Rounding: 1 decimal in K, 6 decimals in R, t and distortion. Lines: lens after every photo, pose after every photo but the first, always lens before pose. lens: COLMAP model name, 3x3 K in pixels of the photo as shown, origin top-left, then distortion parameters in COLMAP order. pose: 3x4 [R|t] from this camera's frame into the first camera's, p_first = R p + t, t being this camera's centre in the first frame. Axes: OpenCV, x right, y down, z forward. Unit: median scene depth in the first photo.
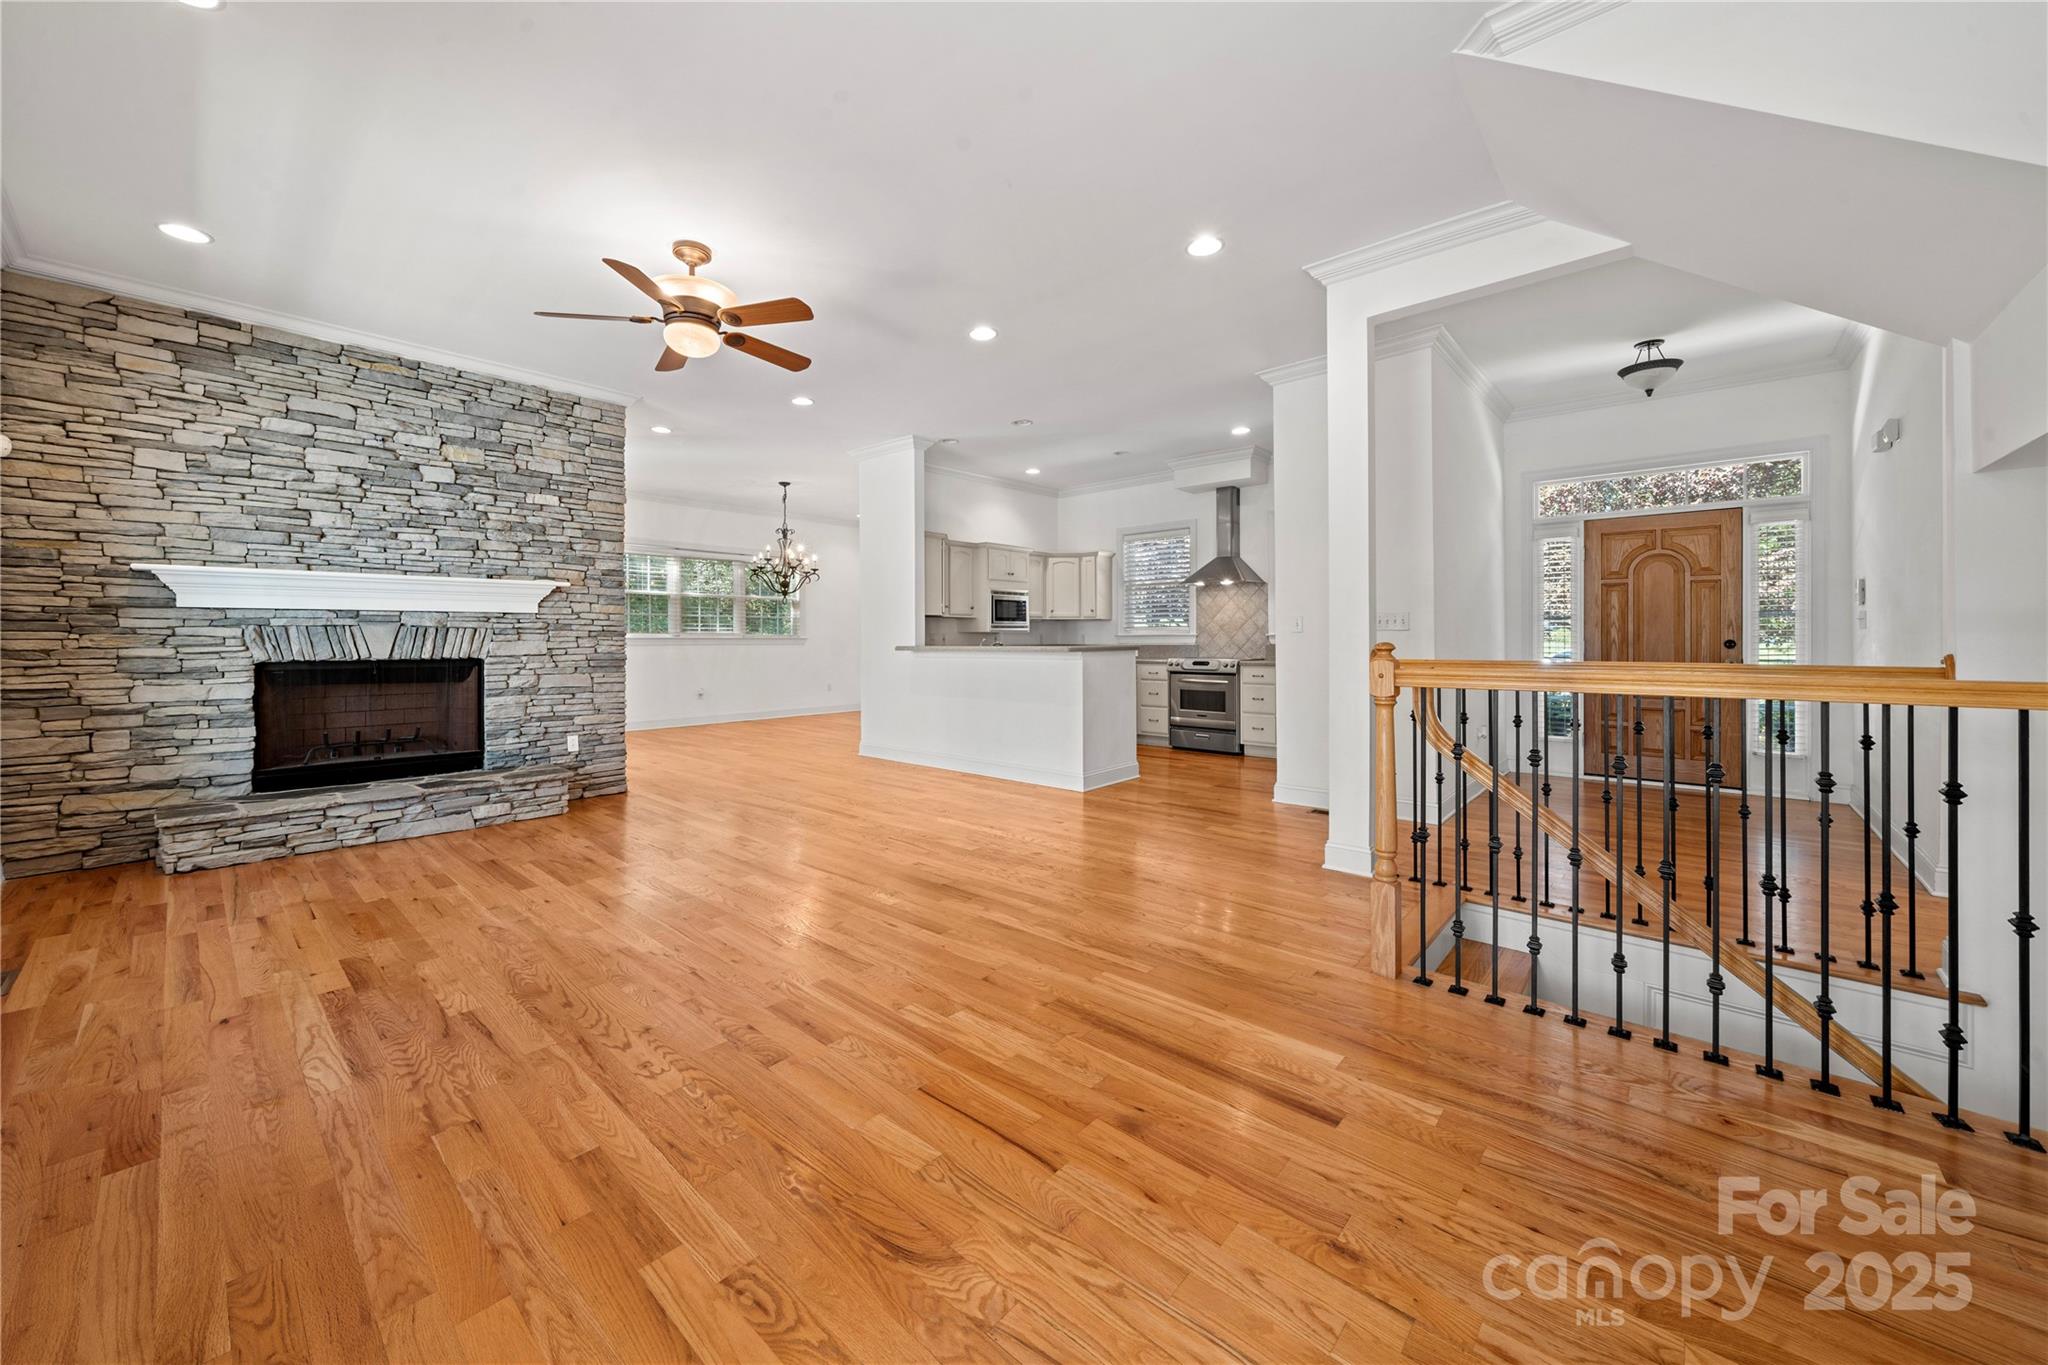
lens RADIAL K [[750.2, 0, 1021.1], [0, 750.2, 643.2], [0, 0, 1]] dist [-0.001028, 0.000115]
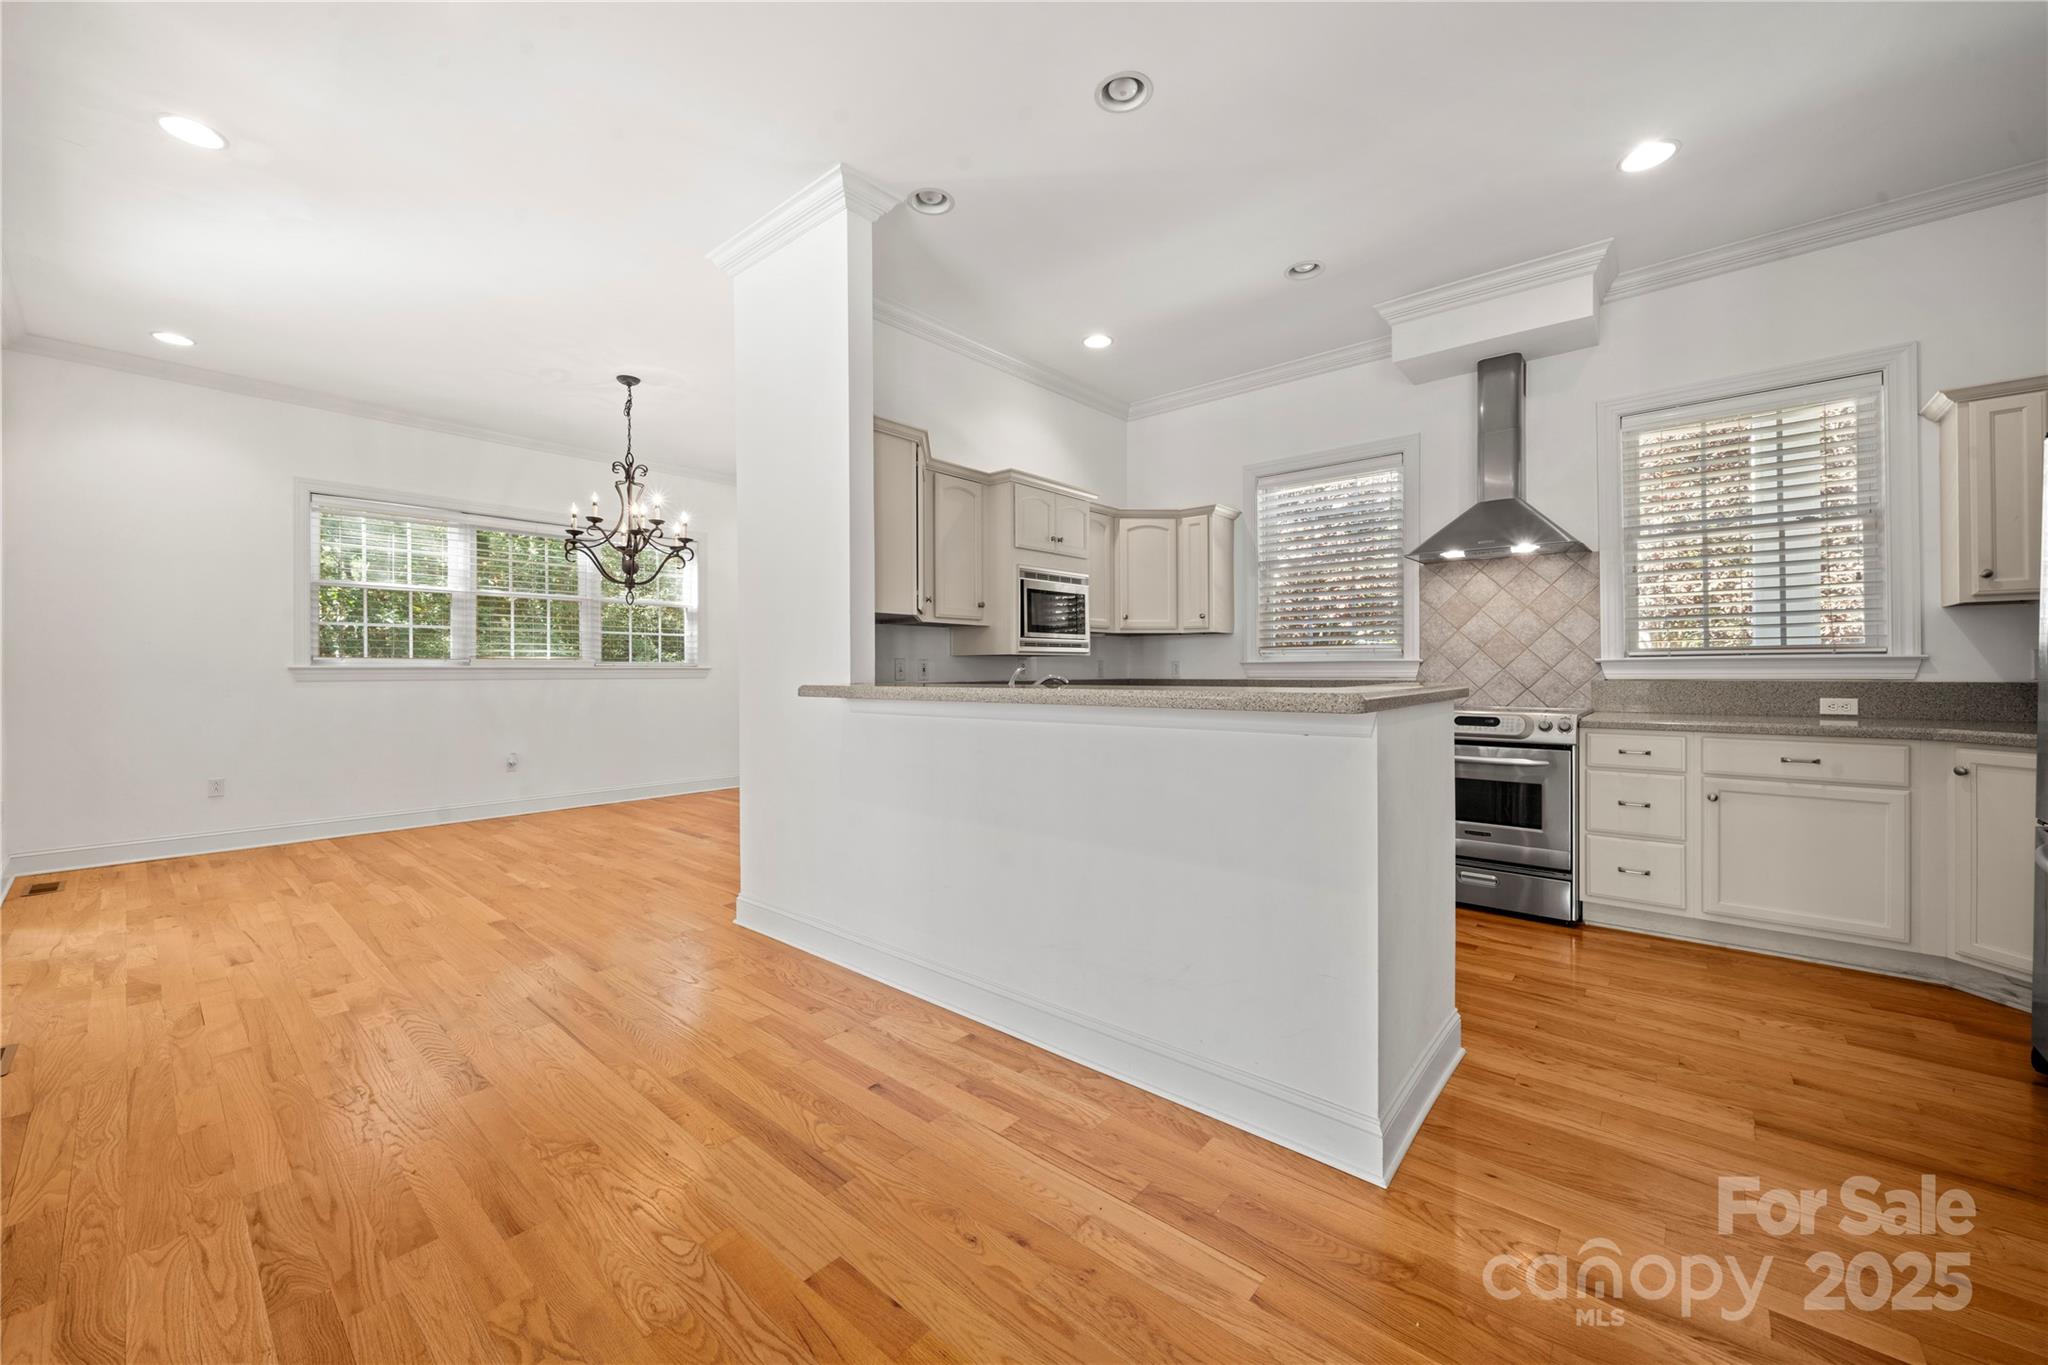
lens RADIAL K [[788.0, 0, 1024.0], [0, 788.0, 682.5], [0, 0, 1]] dist [0.000220, 0.000131]
pose [[0.999988, -0.001002, 0.004730, -0.039578], [0.000943, 0.999923, 0.012382, -0.003209], [-0.004742, -0.012377, 0.999912, 0.485373]]
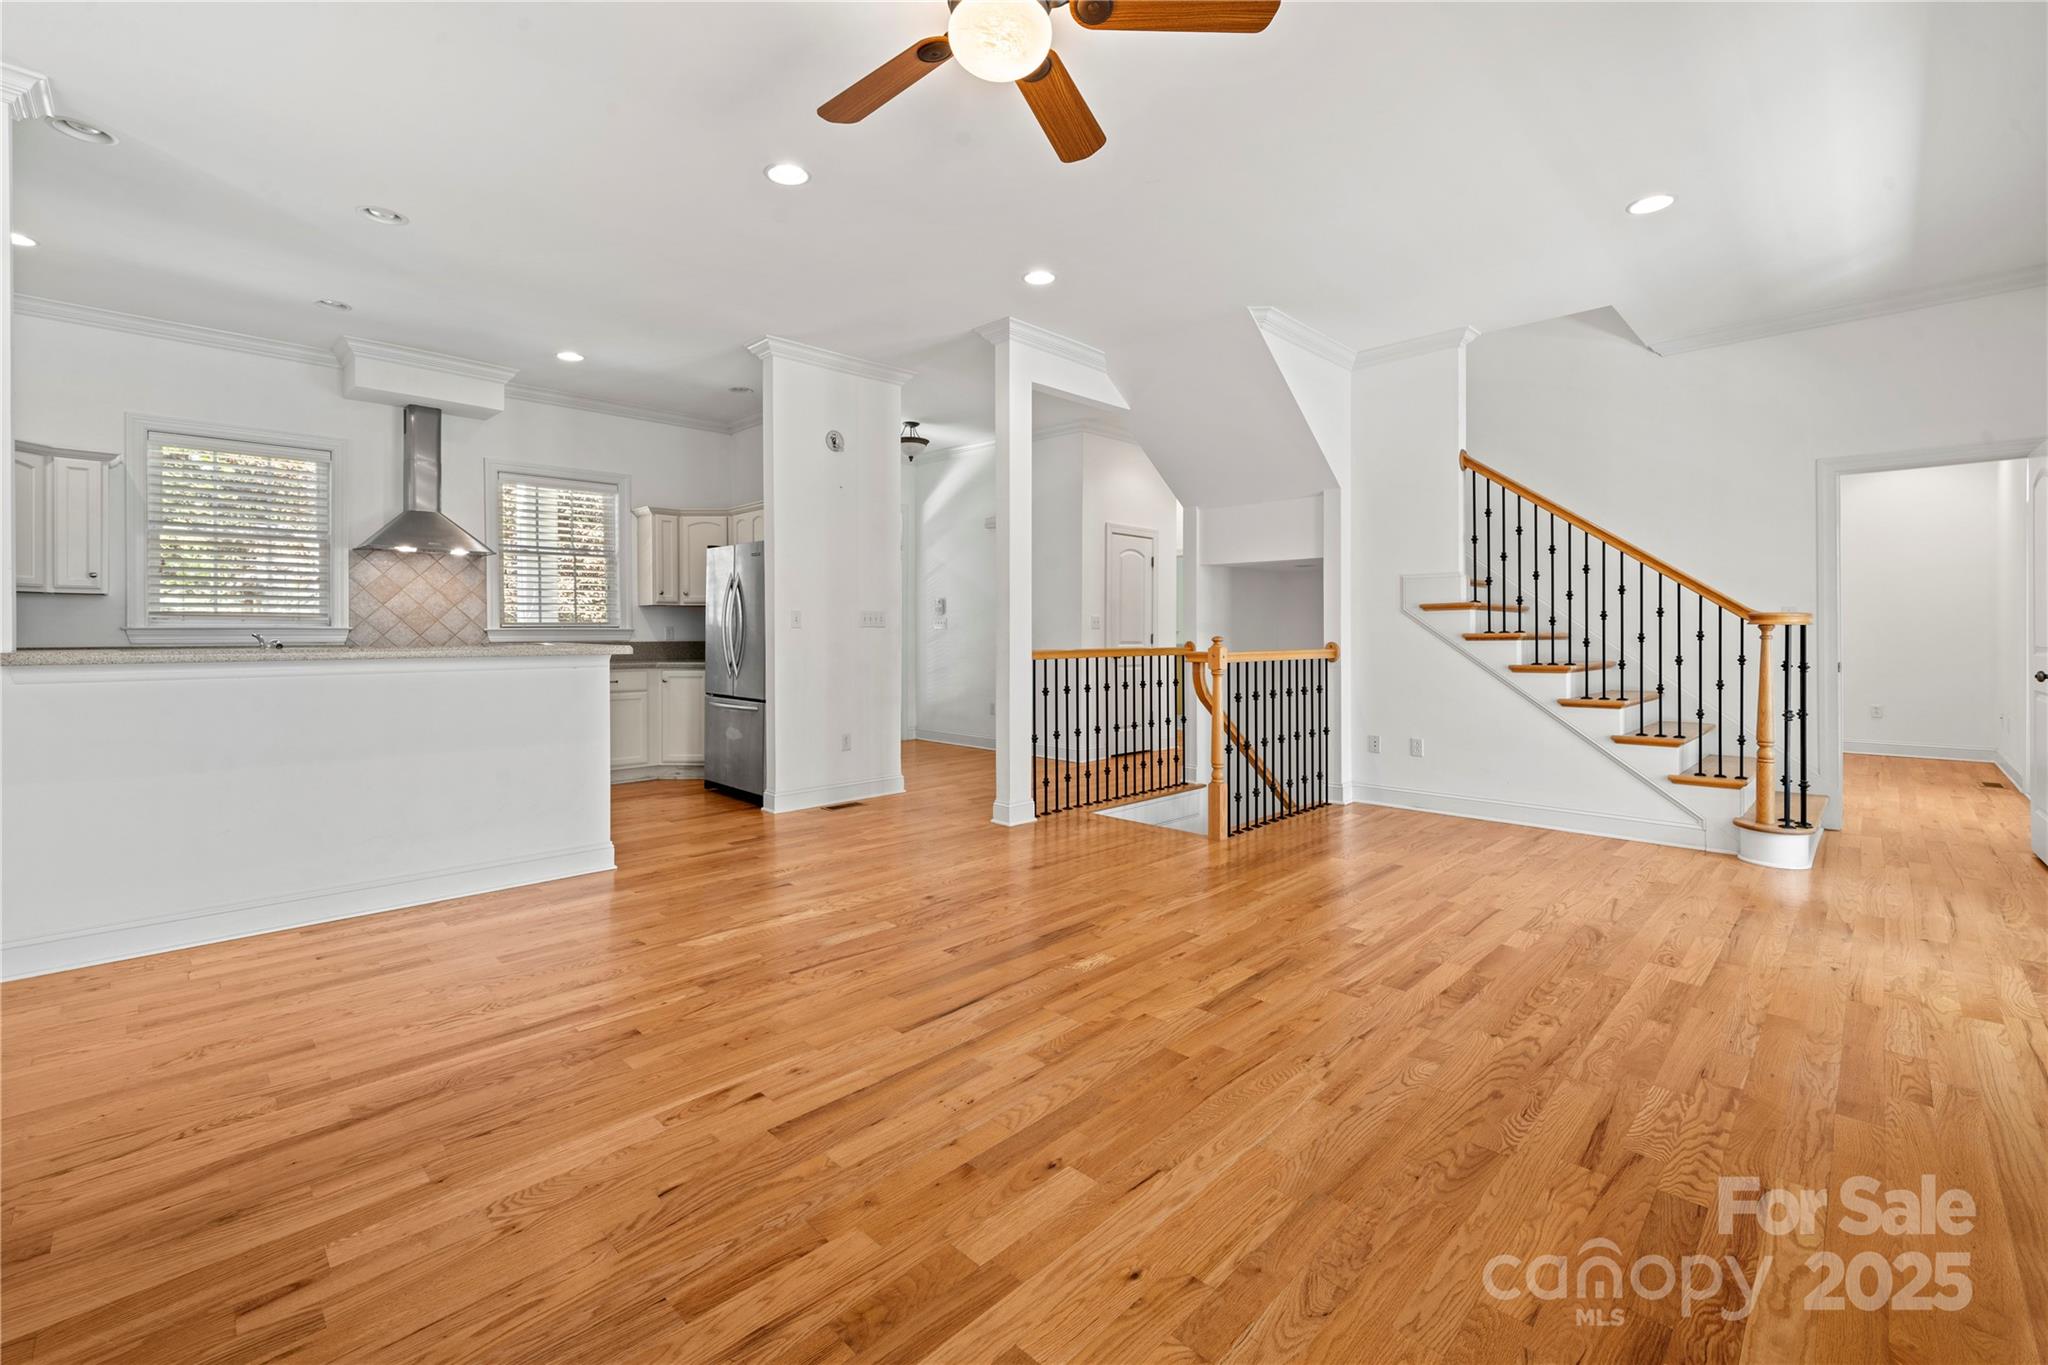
lens RADIAL K [[851.3, 0, 1024.3], [0, 851.3, 632.4], [0, 0, 1]] dist [-0.001780, -0.000239]
pose [[0.064720, 0.004770, 0.997892, -0.447009], [0.006737, 0.999964, -0.005217, -0.000352], [-0.997881, 0.007060, 0.064685, 0.419083]]
